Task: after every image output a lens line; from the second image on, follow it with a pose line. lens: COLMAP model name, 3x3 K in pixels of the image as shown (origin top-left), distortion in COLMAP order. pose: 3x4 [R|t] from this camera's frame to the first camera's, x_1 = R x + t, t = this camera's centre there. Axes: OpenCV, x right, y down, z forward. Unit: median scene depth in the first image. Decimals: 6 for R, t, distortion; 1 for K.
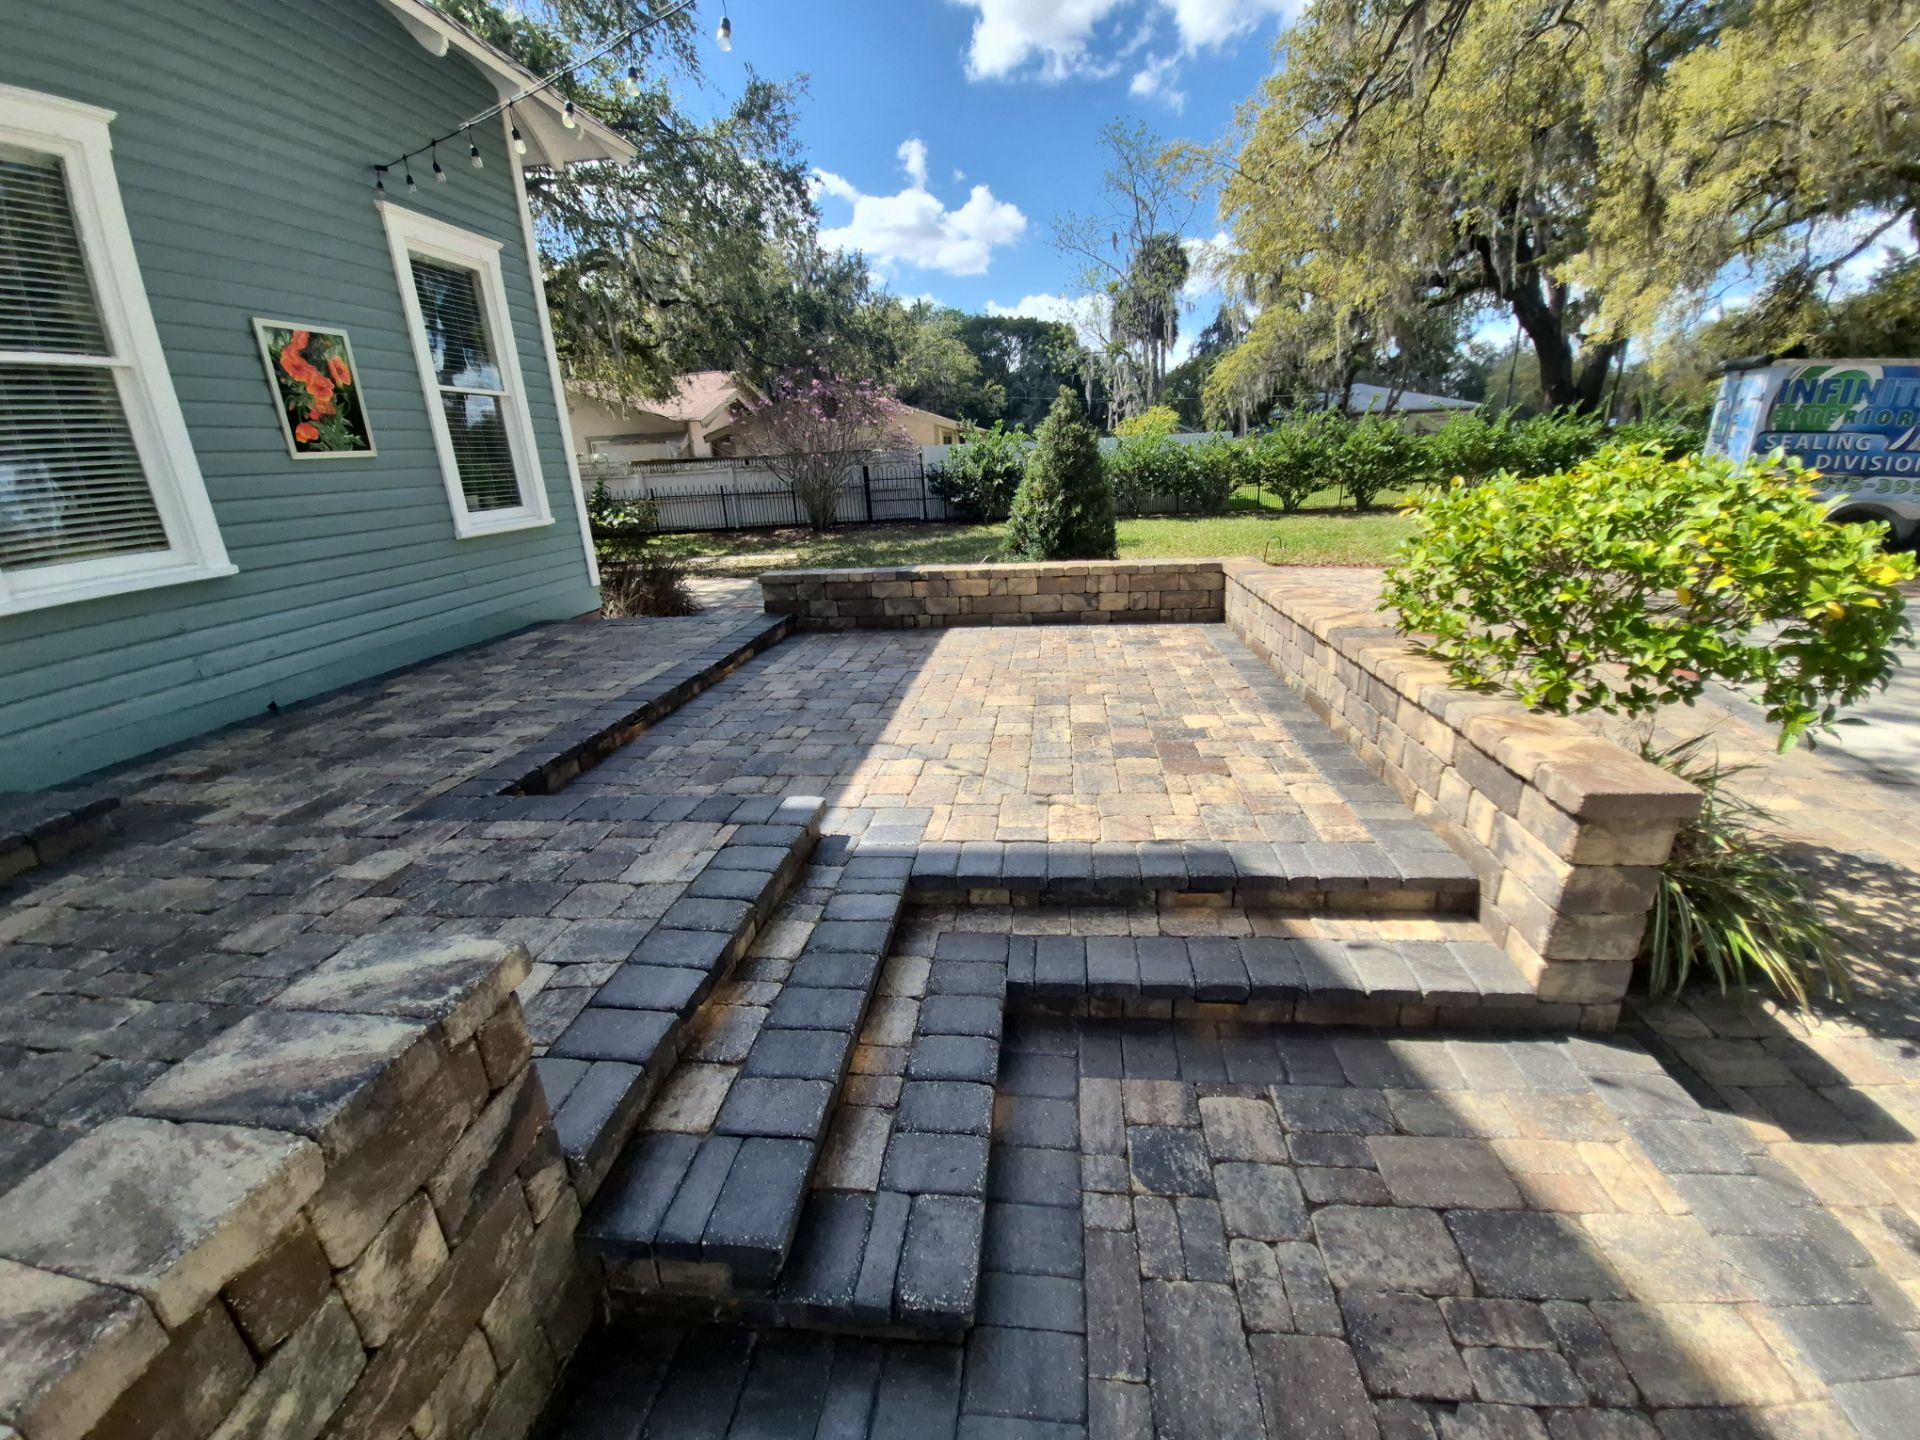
lens RADIAL K [[762.5, 0, 984.3], [0, 762.5, 711.3], [0, 0, 1]] dist [0.001498, -0.009974]
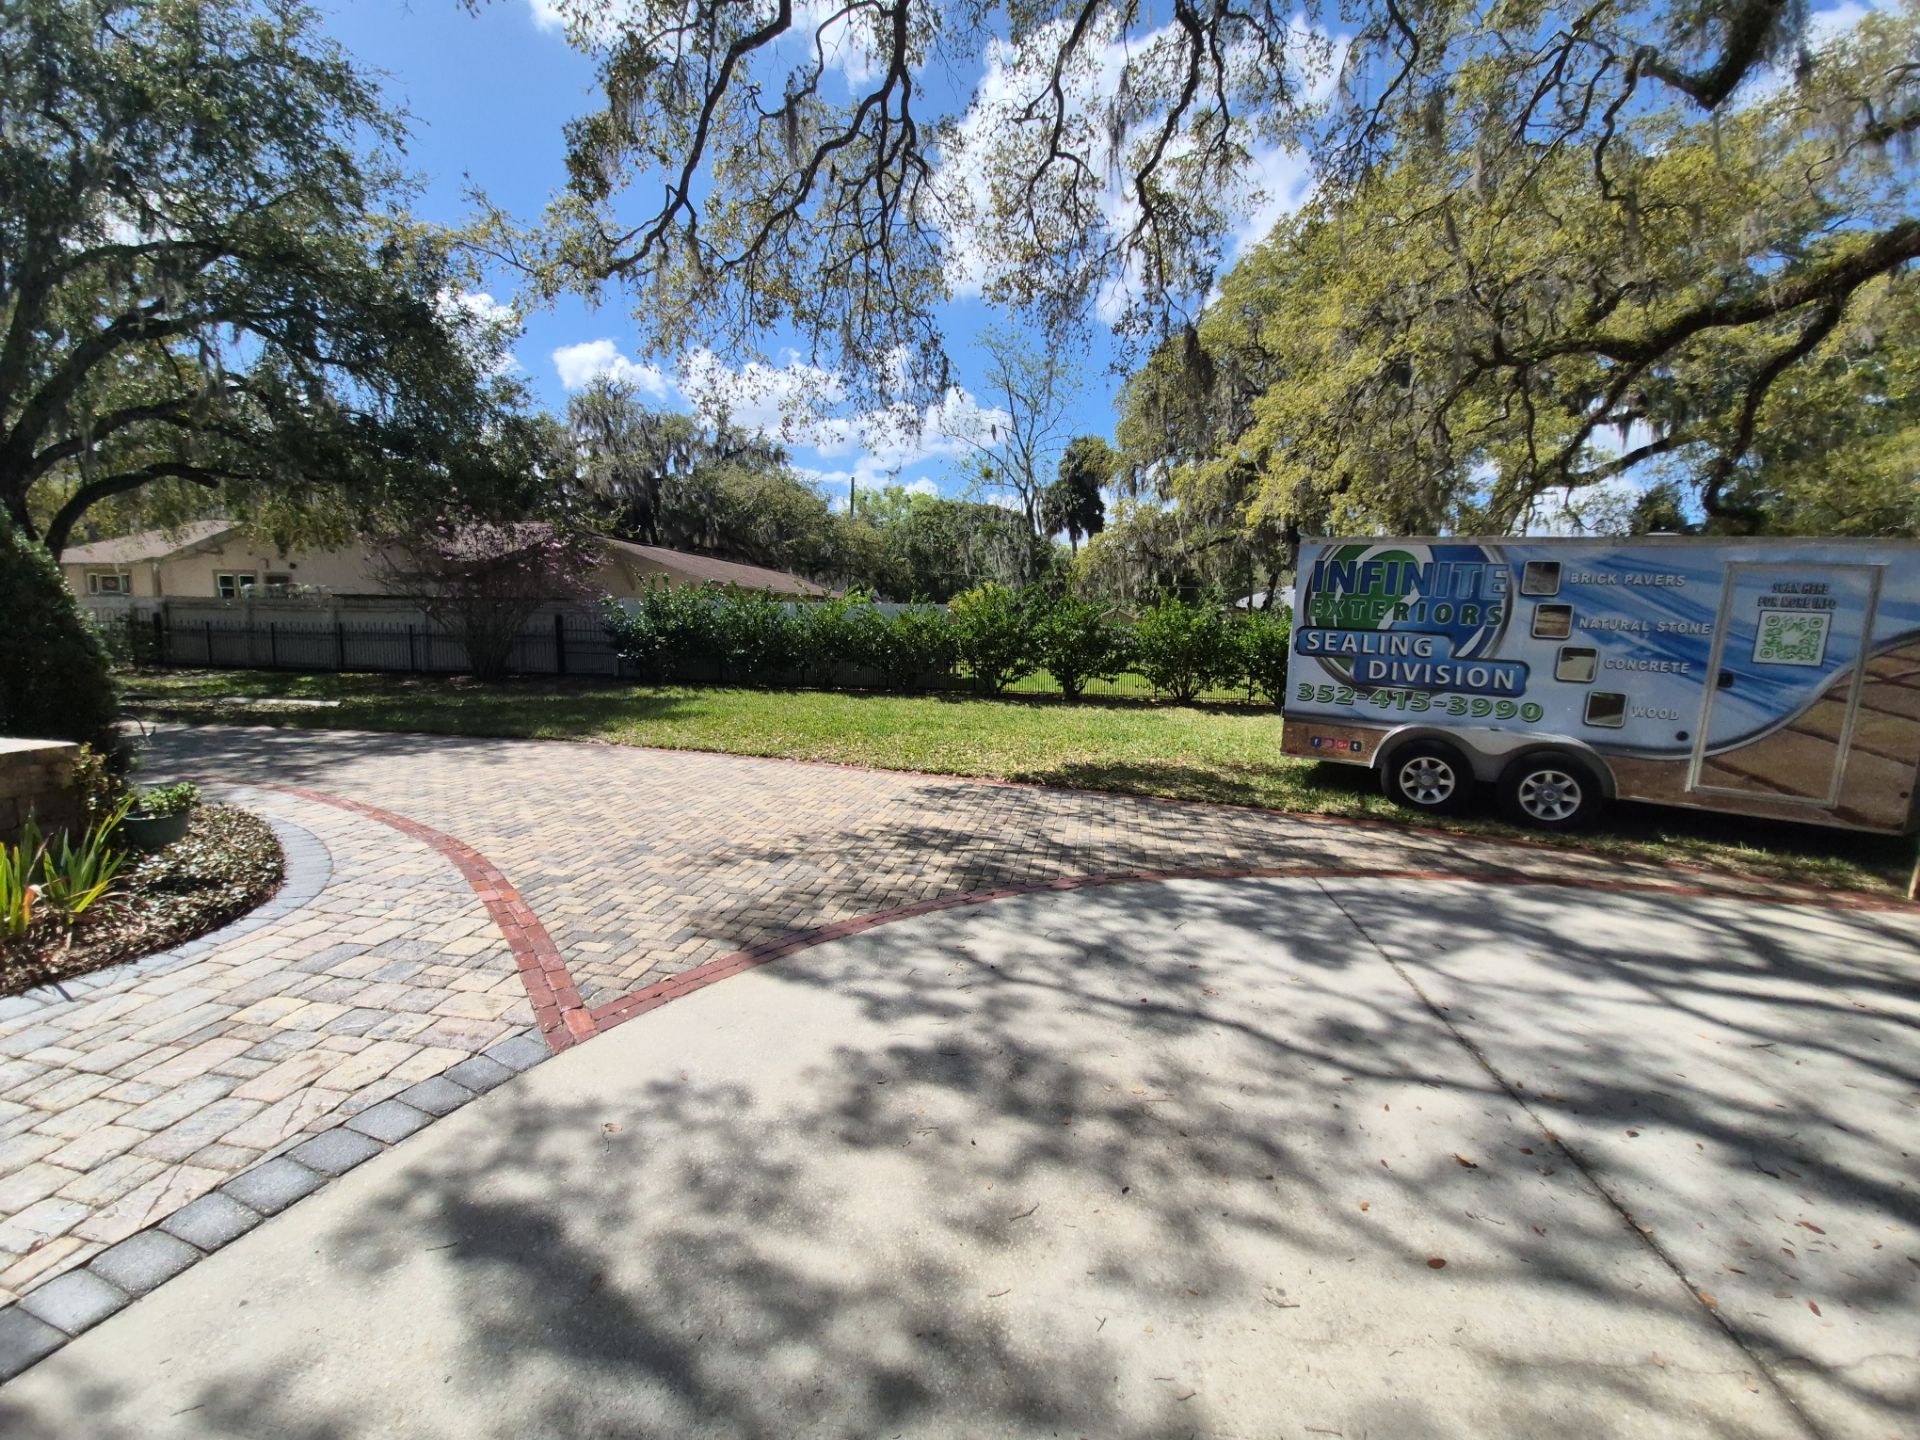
lens RADIAL K [[762.3, 0, 977.1], [0, 762.3, 713.4], [0, 0, 1]] dist [0.002559, -0.010648]
pose [[0.997287, 0.071549, -0.017331, 1.016791], [-0.073598, 0.974490, -0.212021, -0.142233], [0.001719, 0.212721, 0.977111, 0.383159]]
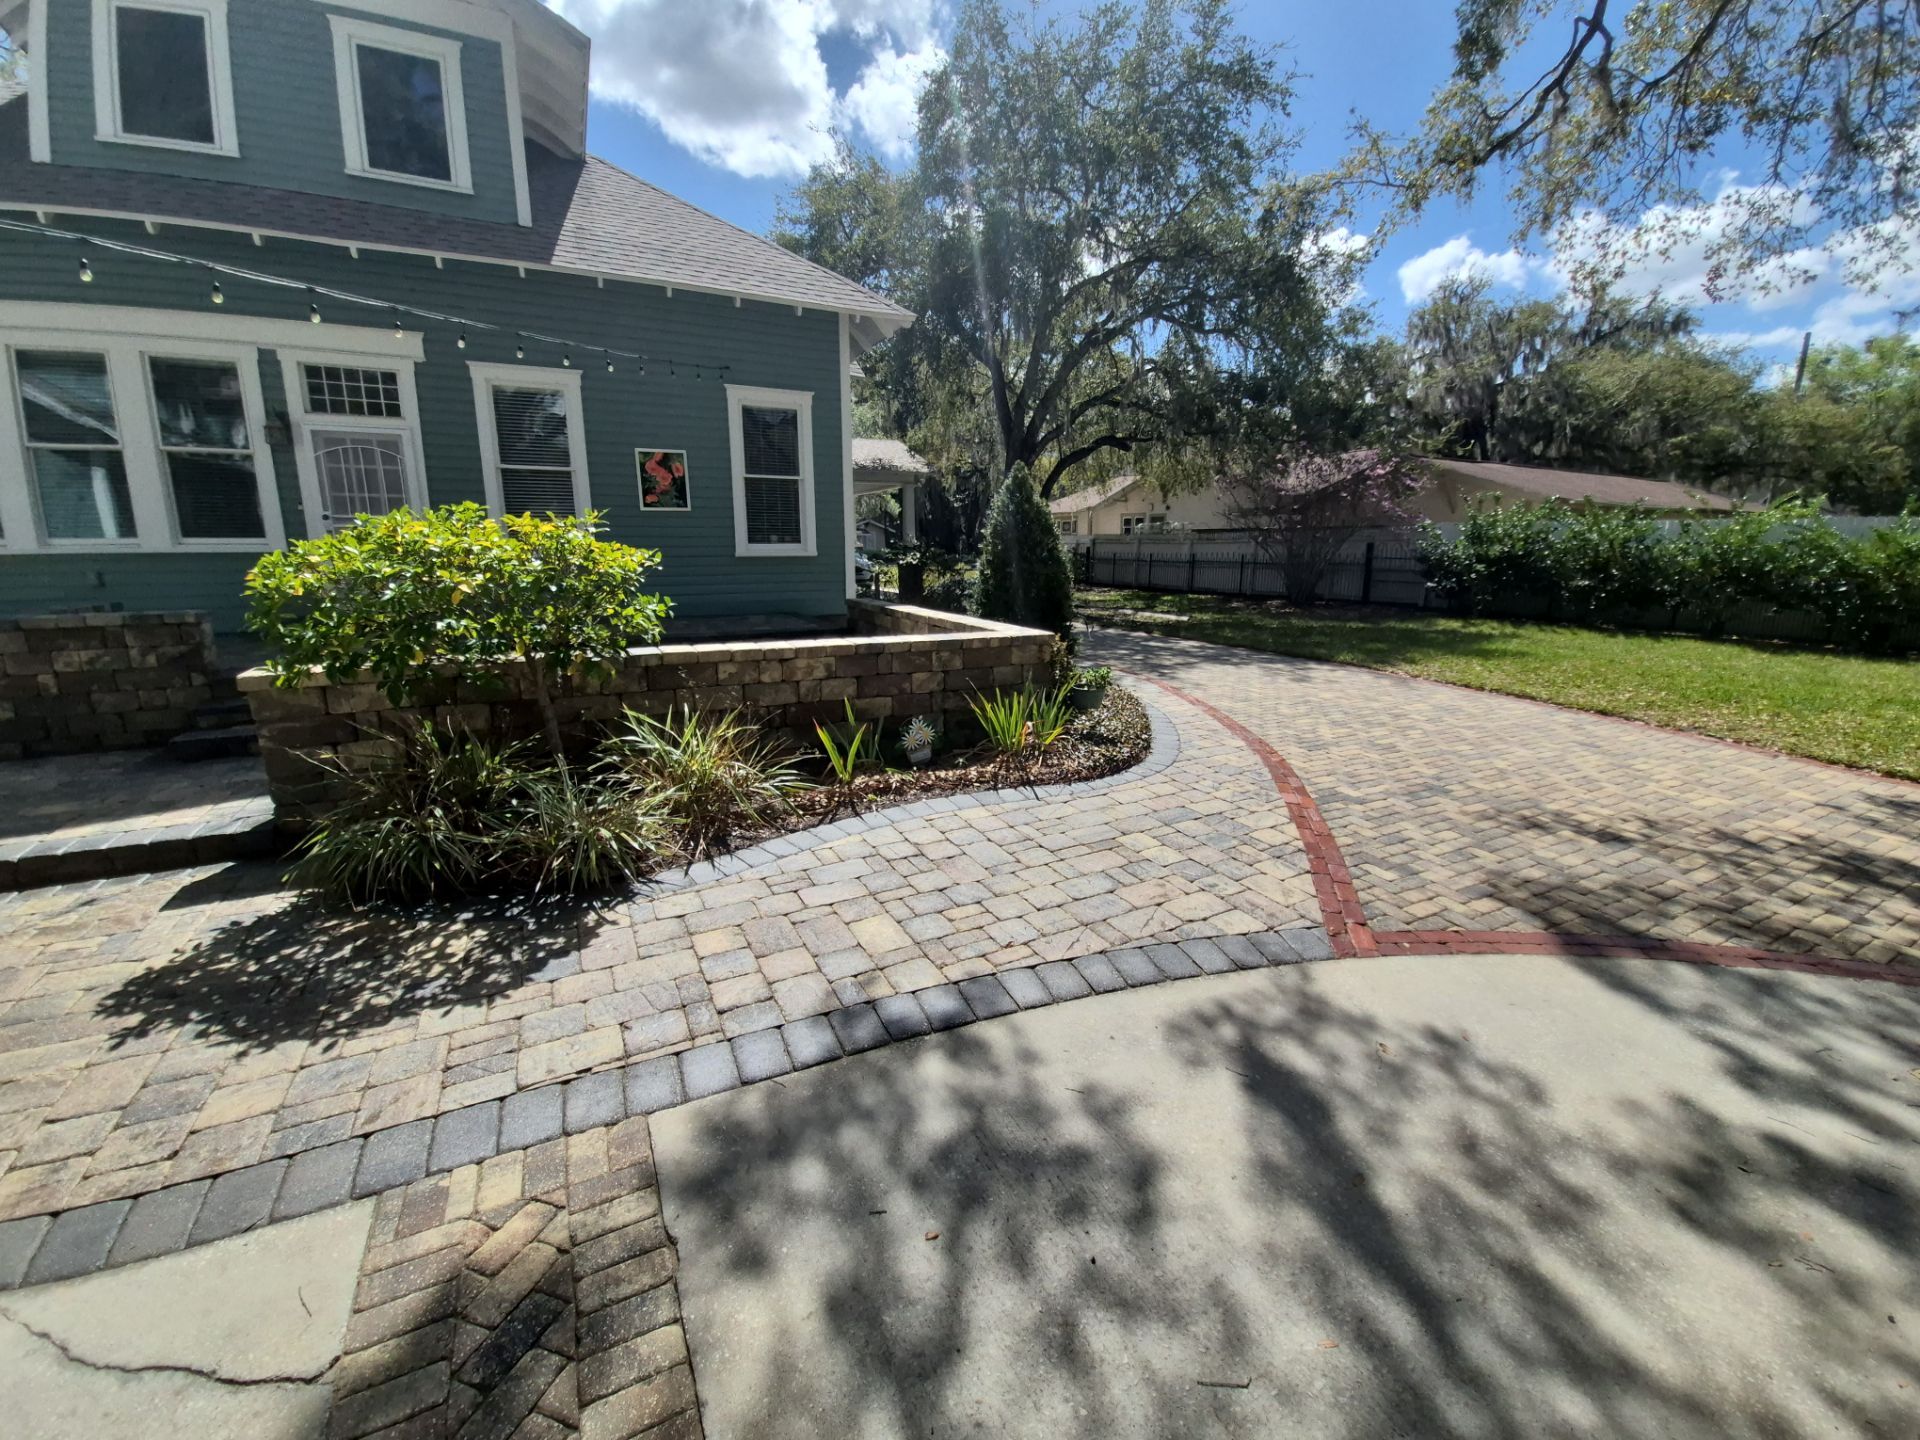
lens RADIAL K [[769.2, 0, 986.2], [0, 769.2, 701.3], [0, 0, 1]] dist [0.001736, -0.010664]
pose [[0.560544, 0.212177, -0.800482, 1.004244], [-0.293424, 0.954796, 0.047607, -0.135828], [0.774398, 0.208195, 0.597463, 0.372649]]
